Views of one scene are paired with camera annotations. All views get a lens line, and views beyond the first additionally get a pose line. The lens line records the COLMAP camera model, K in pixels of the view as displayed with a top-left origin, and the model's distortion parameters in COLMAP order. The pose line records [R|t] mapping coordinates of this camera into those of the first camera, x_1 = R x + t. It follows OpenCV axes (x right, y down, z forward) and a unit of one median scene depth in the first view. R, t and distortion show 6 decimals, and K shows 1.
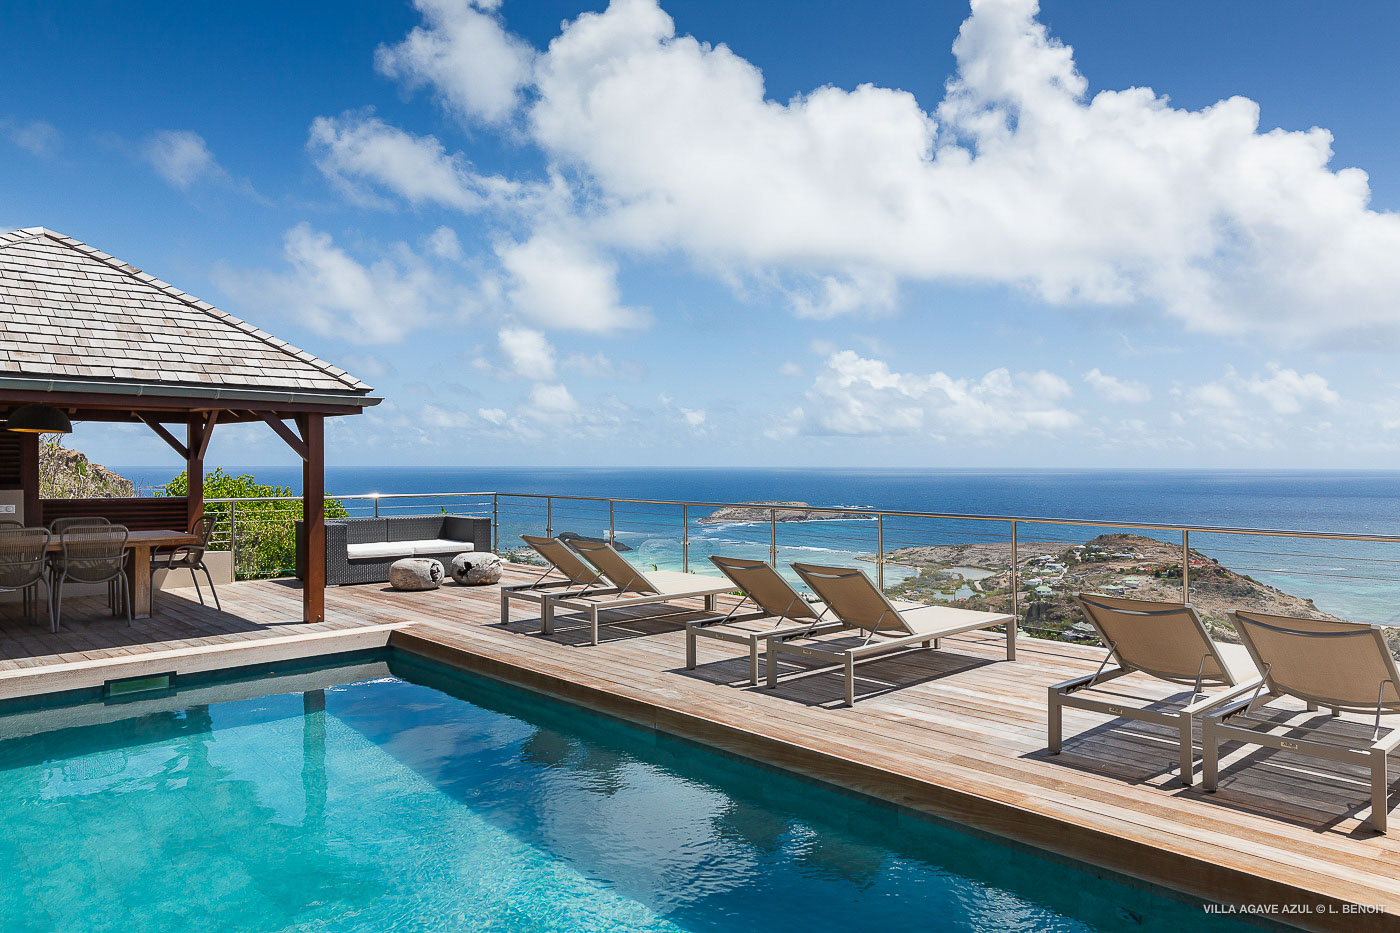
lens RADIAL K [[975.8, 0, 710.3], [0, 975.8, 453.8], [0, 0, 1]] dist [0.001609, -0.000643]
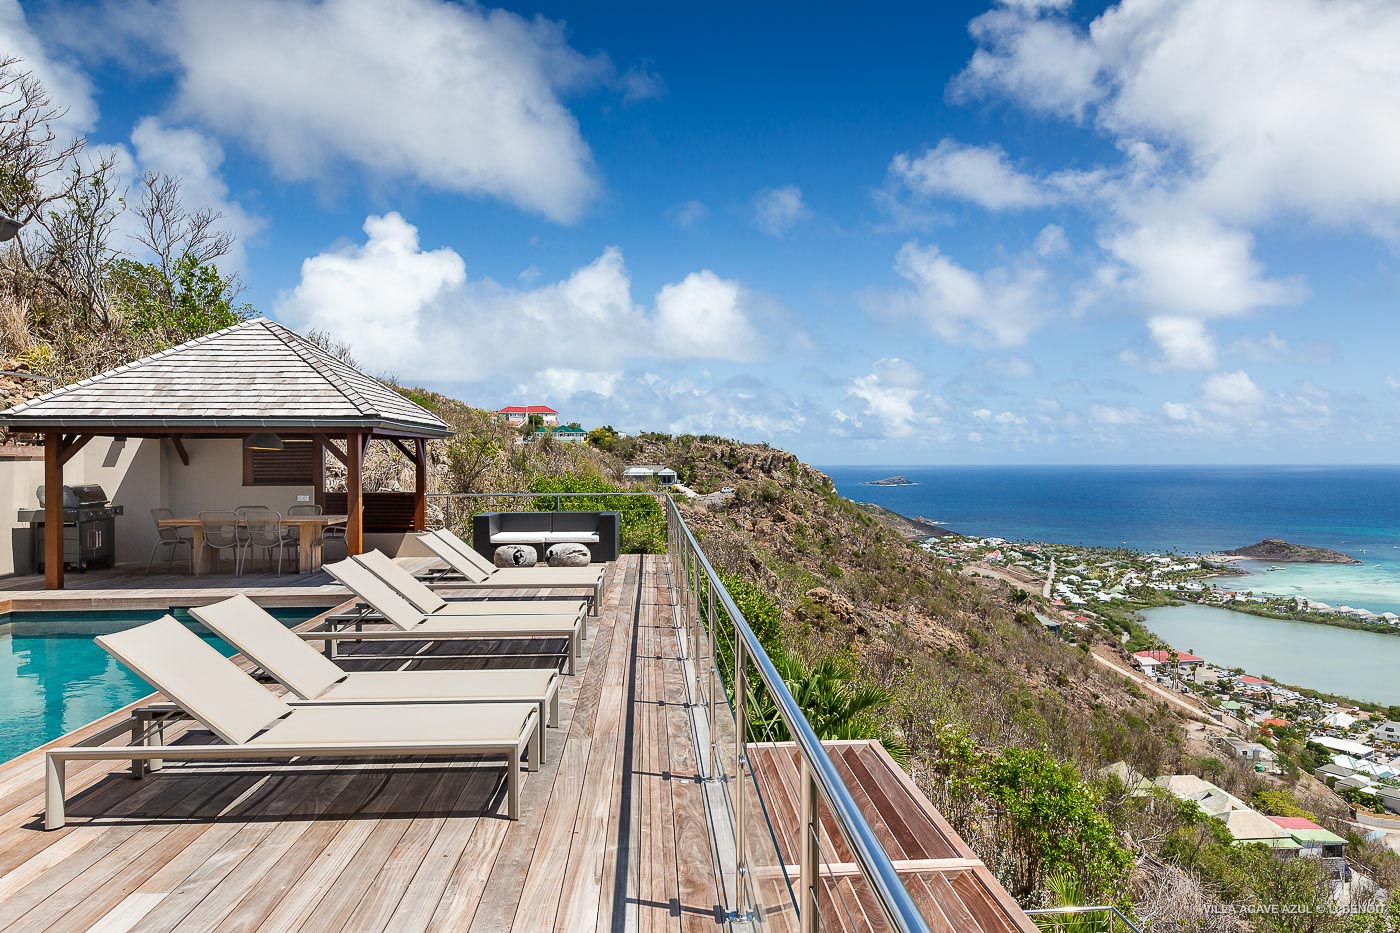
lens RADIAL K [[968.8, 0, 755.6], [0, 968.8, 420.1], [0, 0, 1]] dist [0.024895, 0.002070]
pose [[0.775934, -0.032528, -0.629975, 0.712741], [0.012181, 0.999256, -0.036592, -0.001807], [0.630697, 0.020719, 0.775753, 0.229600]]
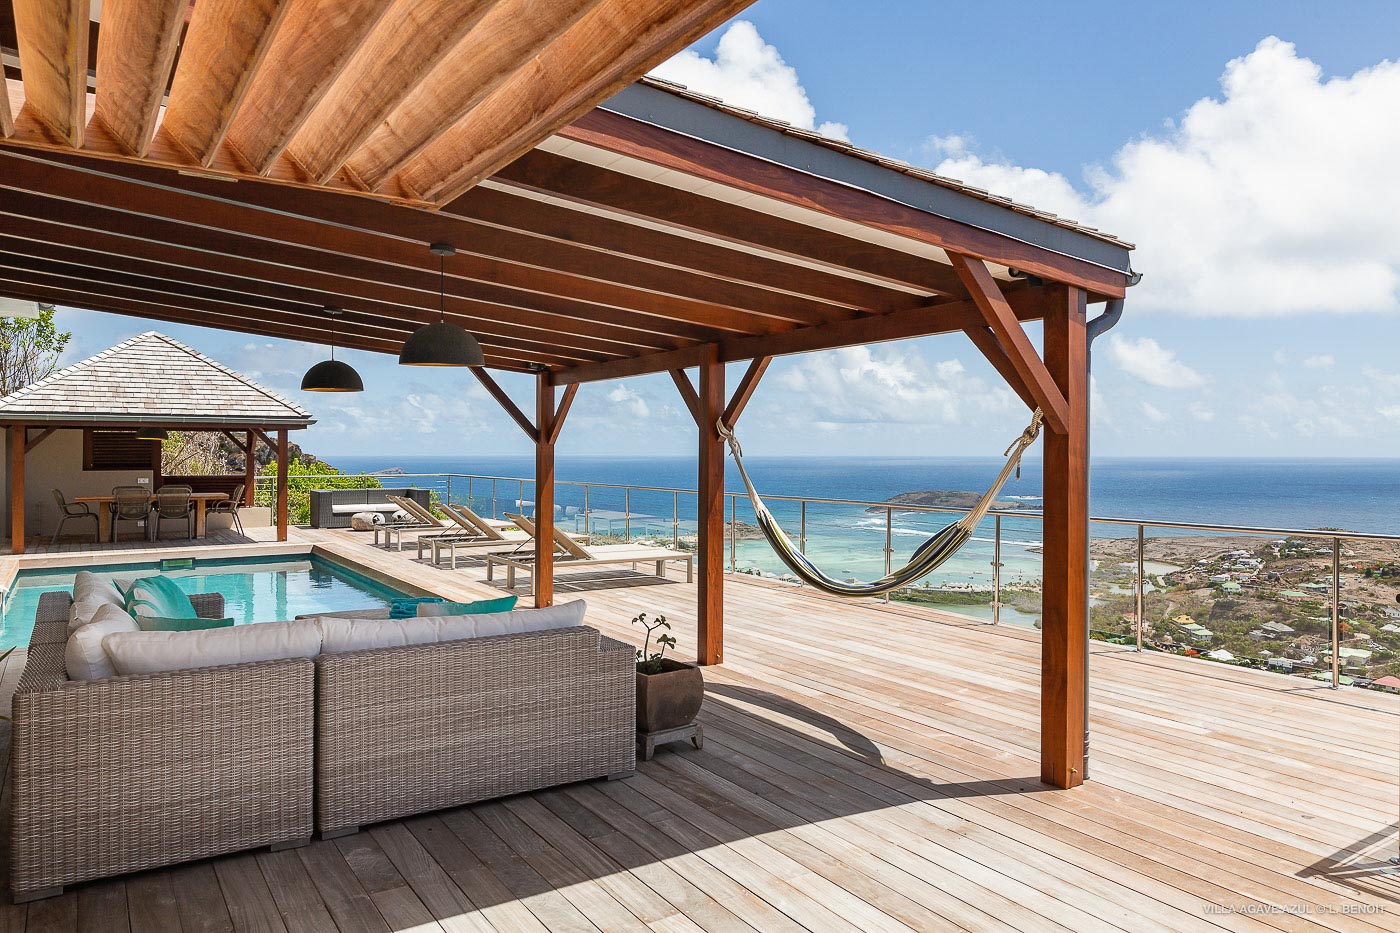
lens RADIAL K [[1014.2, 0, 752.6], [0, 1014.2, 412.7], [0, 0, 1]] dist [0.003248, -0.000329]
pose [[0.985064, -0.007482, -0.172025, 0.631513], [0.002483, 0.999569, -0.029256, -0.010552], [0.172169, 0.028392, 0.984658, -0.583235]]
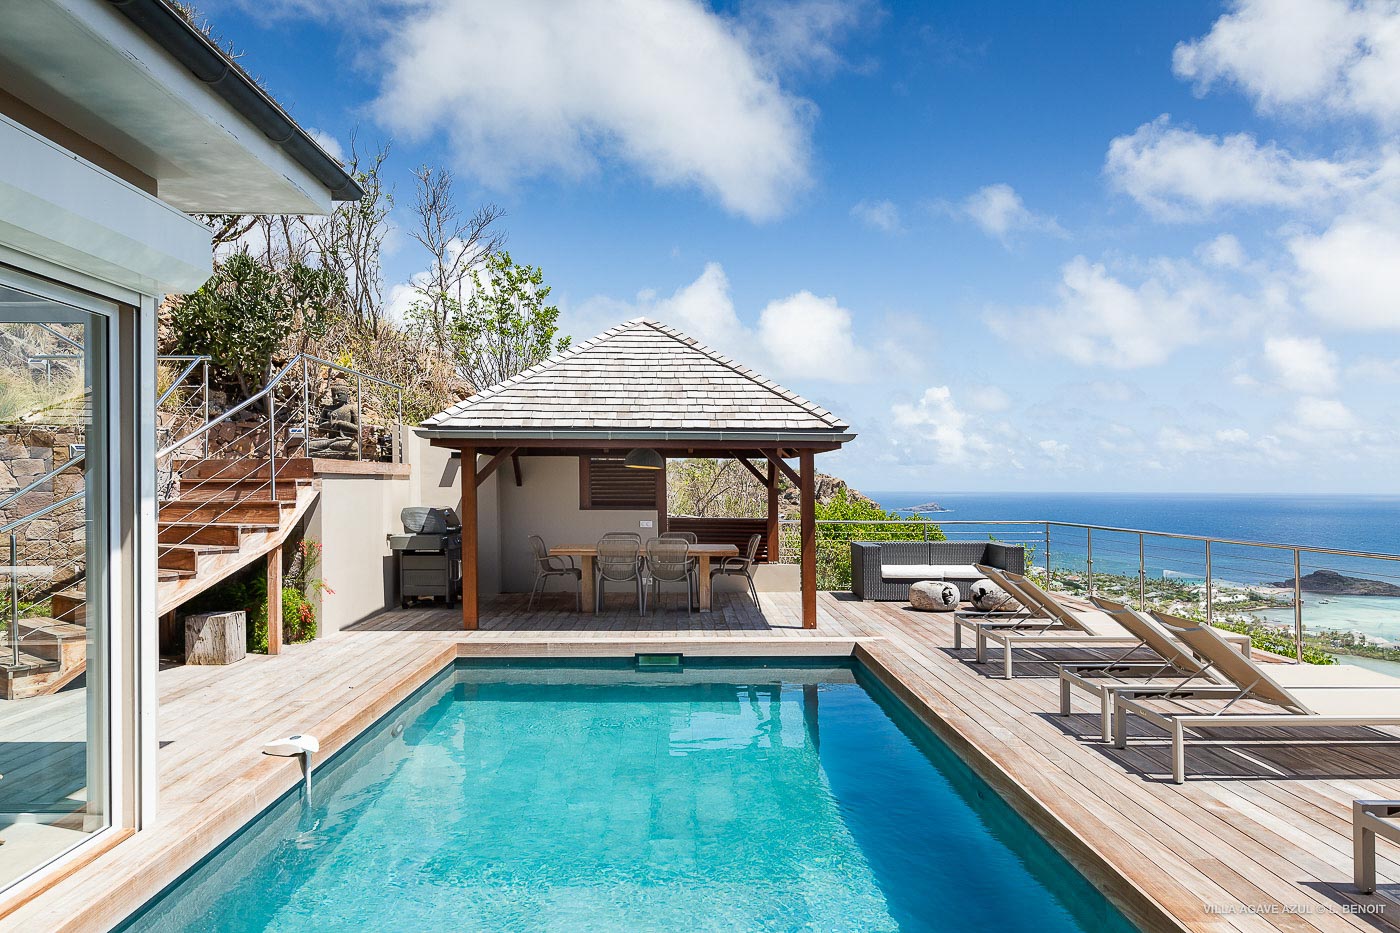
lens RADIAL K [[961.5, 0, 700.1], [0, 961.5, 484.0], [0, 0, 1]] dist [0.005510, 0.000920]
pose [[0.734254, -0.000545, -0.678875, 0.219941], [0.003610, 0.999989, 0.003102, -0.003075], [0.678865, -0.004728, 0.734248, 0.056169]]
